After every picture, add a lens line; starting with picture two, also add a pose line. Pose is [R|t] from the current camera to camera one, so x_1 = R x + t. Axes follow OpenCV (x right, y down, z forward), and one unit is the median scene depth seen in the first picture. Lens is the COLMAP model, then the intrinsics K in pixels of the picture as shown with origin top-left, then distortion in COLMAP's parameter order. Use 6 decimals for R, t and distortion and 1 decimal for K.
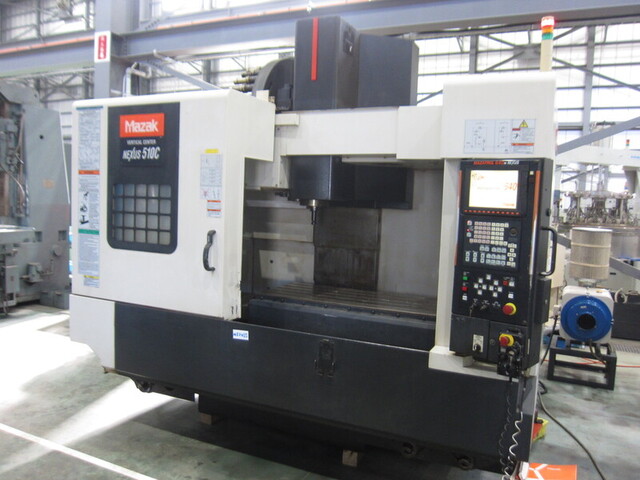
lens RADIAL K [[441.7, 0, 318.4], [0, 441.7, 241.7], [0, 0, 1]] dist [-0.072394, -0.001629]
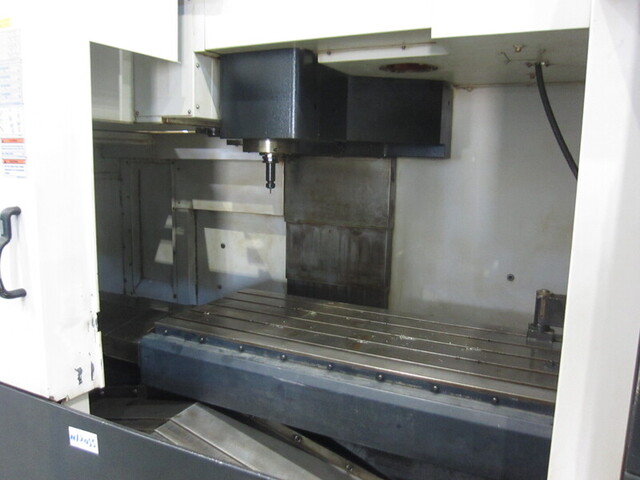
lens RADIAL K [[441.7, 0, 322.8], [0, 441.7, 234.5], [0, 0, 1]] dist [-0.072394, -0.001629]
pose [[0.999789, -0.011849, -0.016770, 0.055840], [0.013068, 0.997135, 0.074506, -0.019338], [0.015839, -0.074709, 0.997080, 0.421664]]
